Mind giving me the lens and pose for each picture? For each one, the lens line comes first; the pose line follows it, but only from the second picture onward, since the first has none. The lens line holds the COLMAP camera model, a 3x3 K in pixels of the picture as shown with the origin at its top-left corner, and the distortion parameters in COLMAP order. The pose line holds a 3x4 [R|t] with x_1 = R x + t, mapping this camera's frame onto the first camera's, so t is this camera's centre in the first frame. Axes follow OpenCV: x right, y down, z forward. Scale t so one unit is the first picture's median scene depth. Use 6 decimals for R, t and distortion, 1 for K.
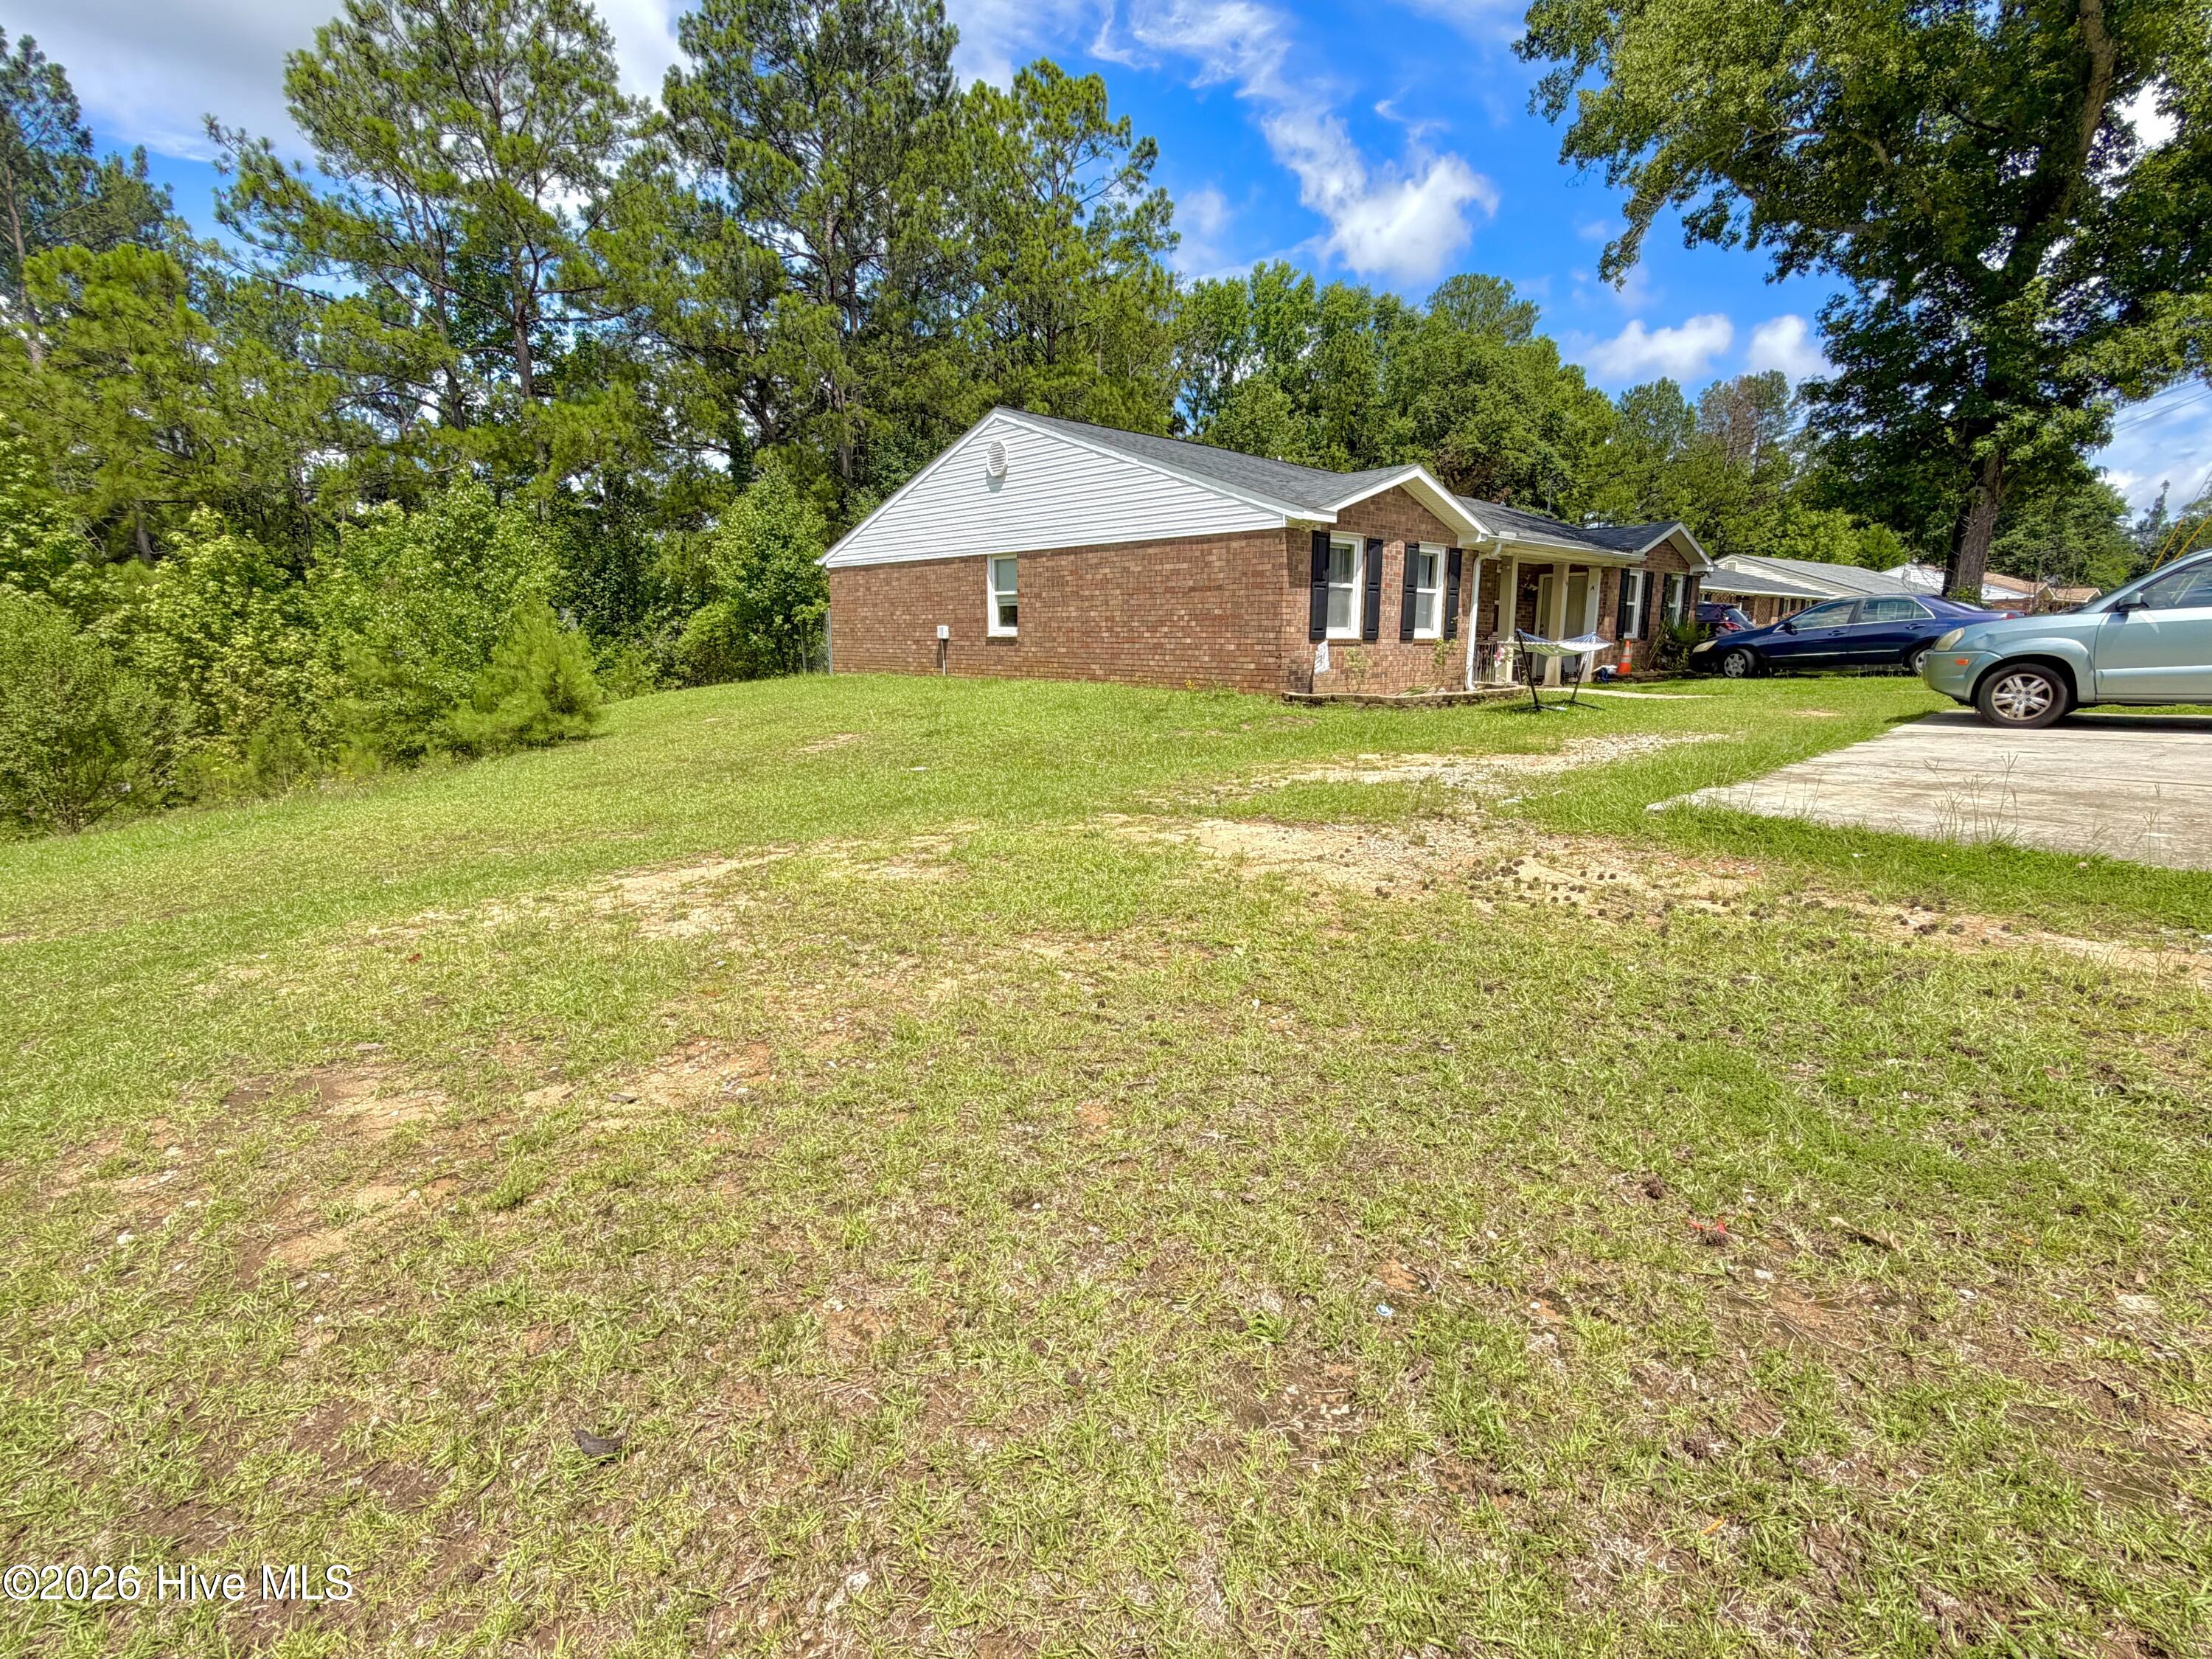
lens RADIAL K [[1038.6, 0, 1101.7], [0, 1038.6, 836.2], [0, 0, 1]] dist [-0.001066, 0.002643]
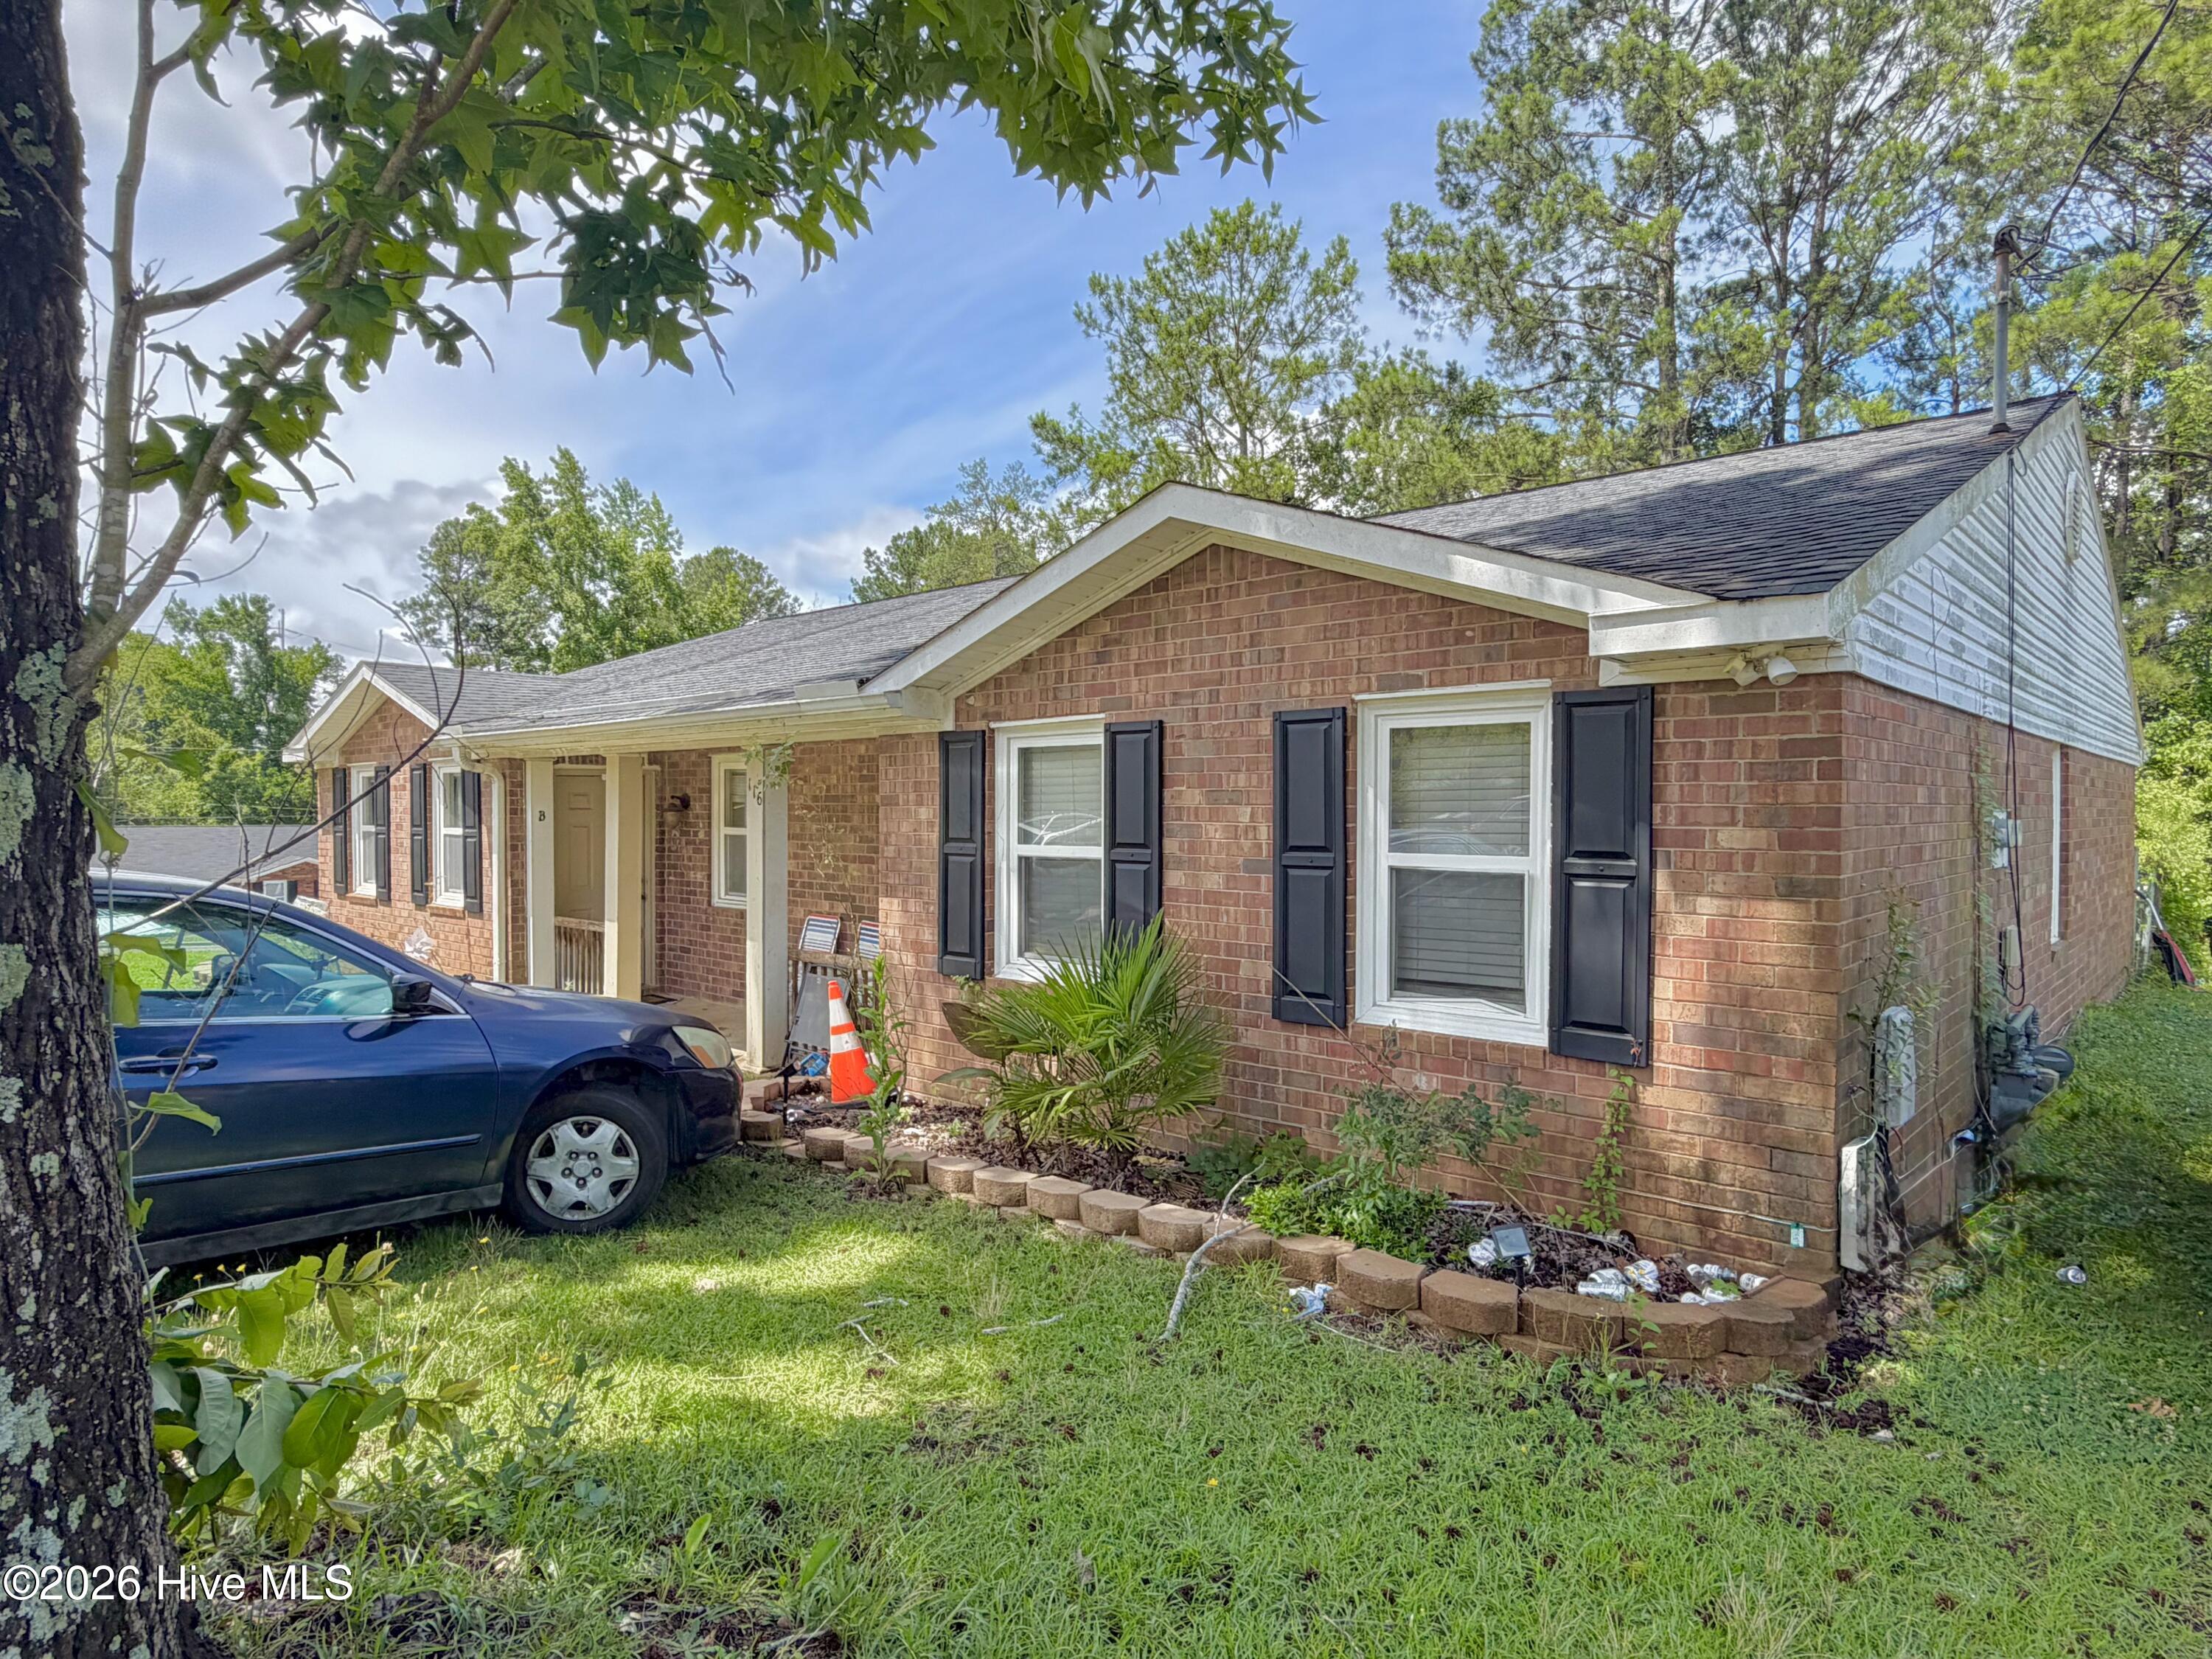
lens RADIAL K [[1276.9, 0, 1111.6], [0, 1276.9, 843.3], [0, 0, 1]] dist [0.013341, -0.000613]
pose [[0.081422, 0.024202, -0.996386, 1.007067], [-0.188147, 0.982104, 0.008480, -0.280775], [0.978760, 0.186777, 0.084519, 1.196990]]
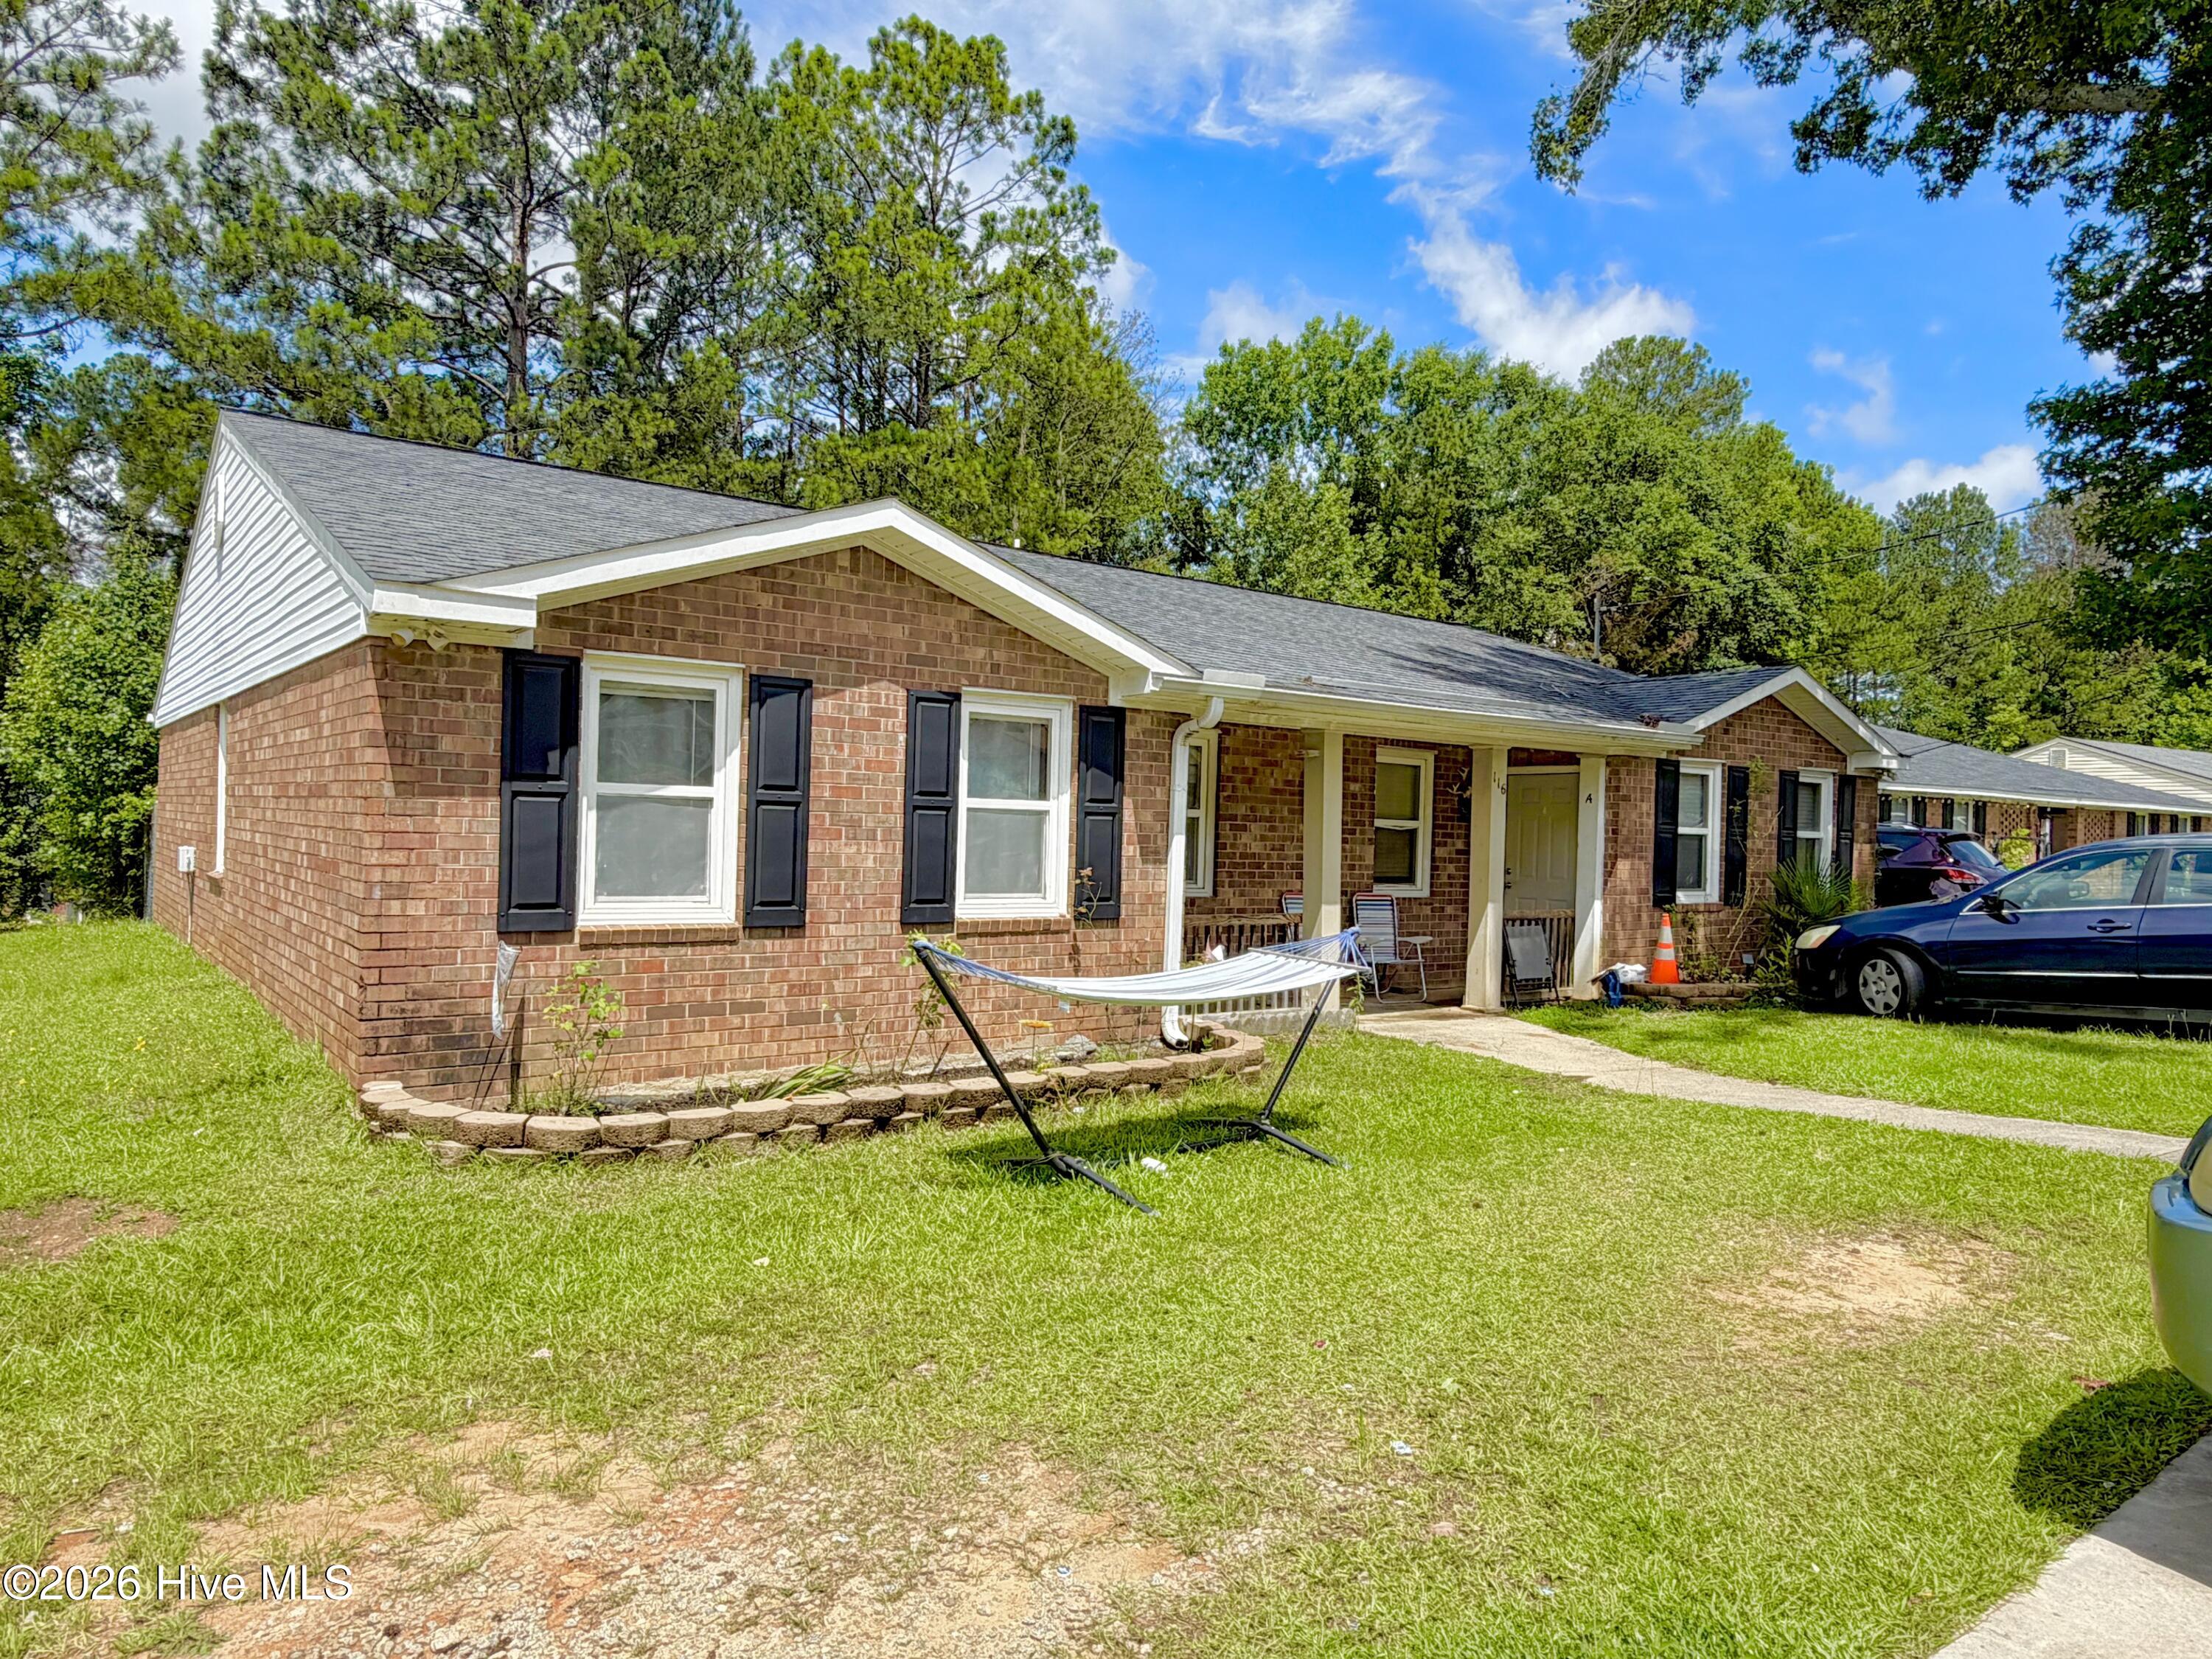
lens RADIAL K [[1424.6, 0, 1102.2], [0, 1424.6, 838.0], [0, 0, 1]] dist [0.006459, 0.000720]
pose [[0.995678, 0.025020, -0.089442, 0.361876], [-0.040928, 0.982682, -0.180723, -0.111270], [0.083371, 0.183602, 0.979459, 0.410210]]
